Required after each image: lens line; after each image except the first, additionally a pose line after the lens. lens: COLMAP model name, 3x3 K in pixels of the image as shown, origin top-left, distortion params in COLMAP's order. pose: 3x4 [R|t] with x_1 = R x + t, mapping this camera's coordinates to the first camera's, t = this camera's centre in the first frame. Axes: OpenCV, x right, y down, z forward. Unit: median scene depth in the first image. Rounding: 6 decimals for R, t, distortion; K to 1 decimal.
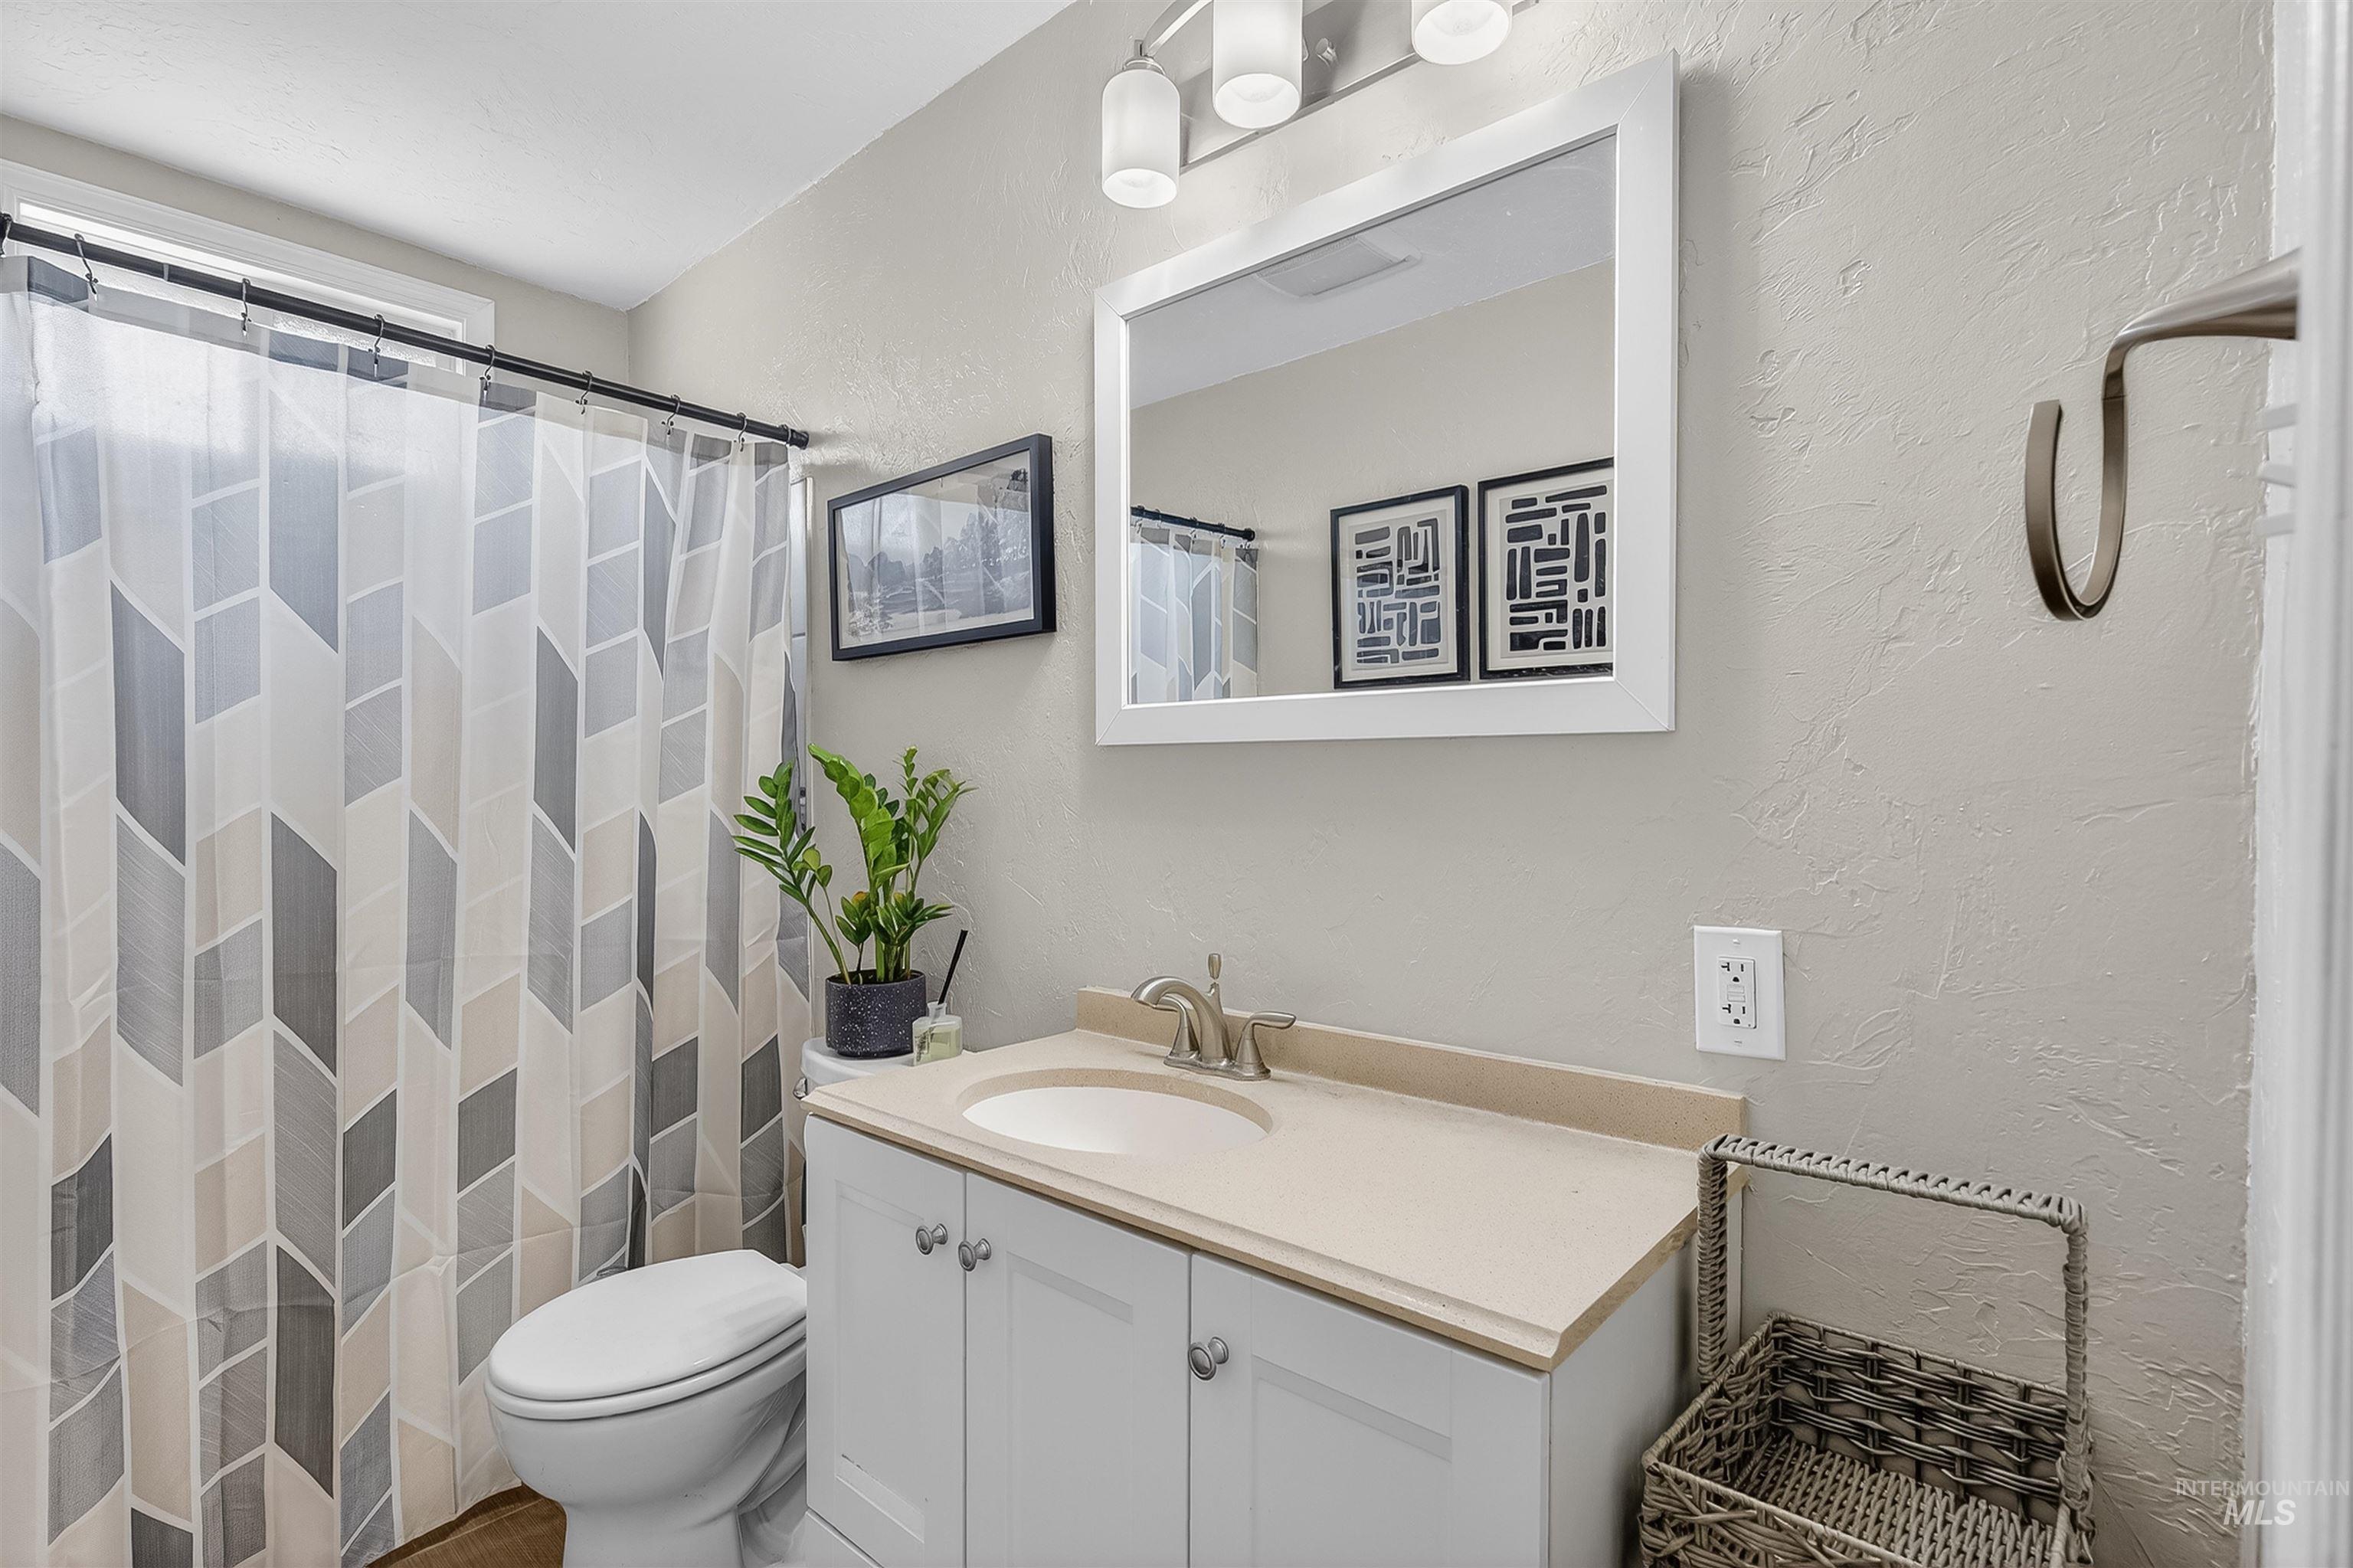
lens RADIAL K [[1123.4, 0, 1230.8], [0, 1123.4, 786.7], [0, 0, 1]] dist [-0.004188, 0.000549]
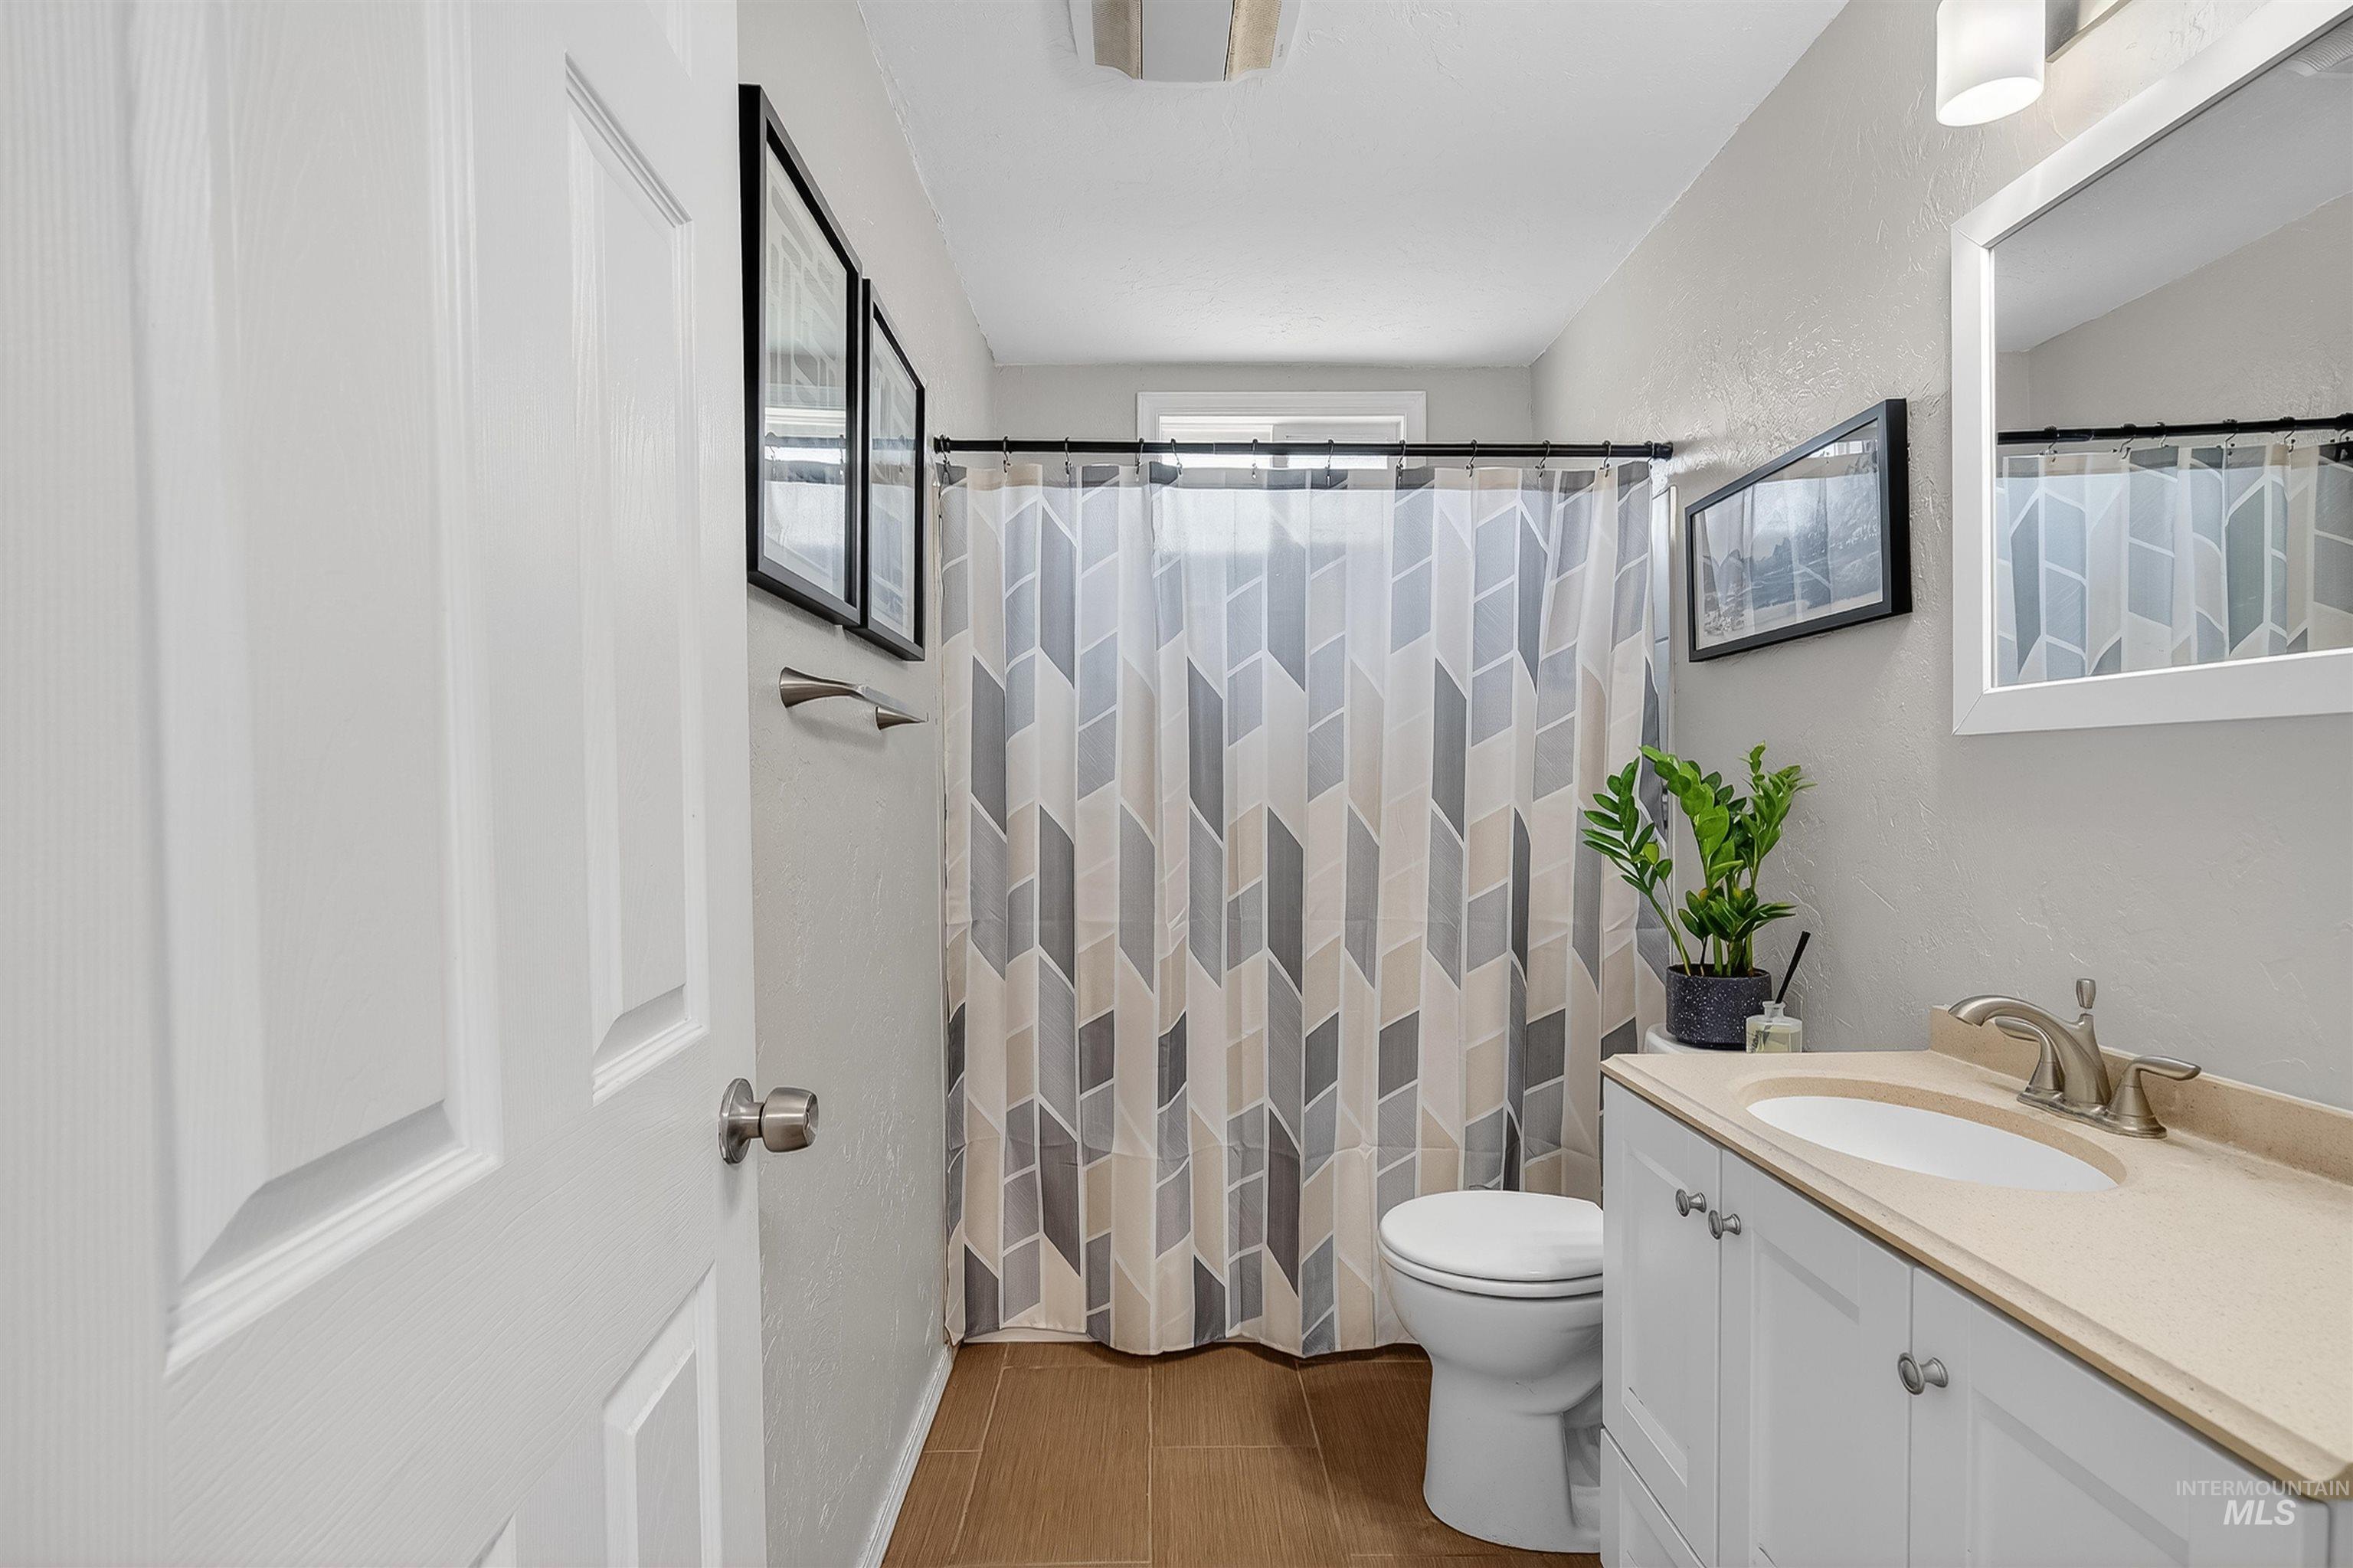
lens RADIAL K [[1120.5, 0, 1187.9], [0, 1120.5, 761.0], [0, 0, 1]] dist [0.000354, 0.000524]
pose [[0.682869, -0.025372, -0.730100, 0.105459], [0.009340, 0.999618, -0.026003, 0.000902], [0.730481, 0.010937, 0.682845, -0.048237]]
